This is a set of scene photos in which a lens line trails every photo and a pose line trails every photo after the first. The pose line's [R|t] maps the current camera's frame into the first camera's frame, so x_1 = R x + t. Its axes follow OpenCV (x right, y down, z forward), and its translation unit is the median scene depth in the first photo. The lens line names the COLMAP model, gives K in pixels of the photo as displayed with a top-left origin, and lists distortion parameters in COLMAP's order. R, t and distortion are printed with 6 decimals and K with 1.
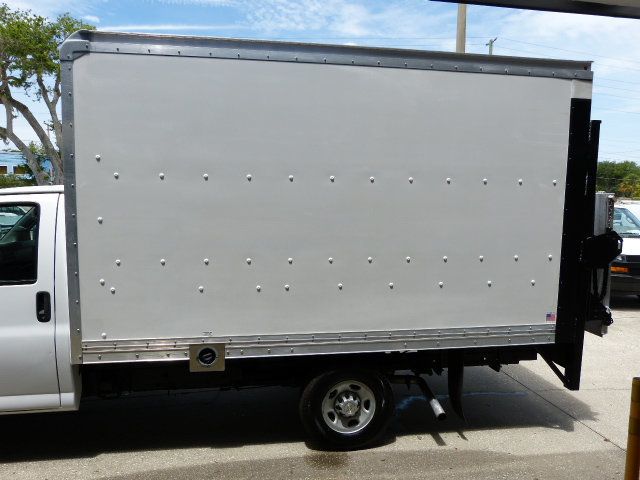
lens RADIAL K [[476.4, 0, 320.2], [0, 476.4, 238.7], [0, 0, 1]] dist [-0.042055, 0.029233]
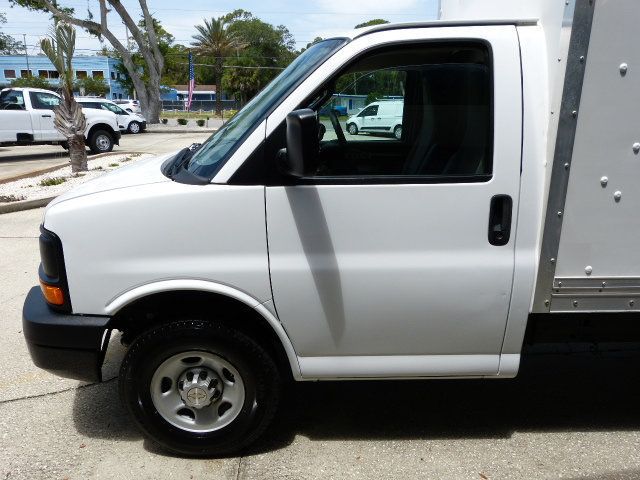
lens RADIAL K [[476.4, 0, 320.5], [0, 476.4, 240.8], [0, 0, 1]] dist [-0.042055, 0.029233]
pose [[0.990867, 0.038863, -0.129124, -0.726339], [-0.013118, 0.980807, 0.194537, 0.055129], [0.134206, -0.191067, 0.972359, 0.372805]]
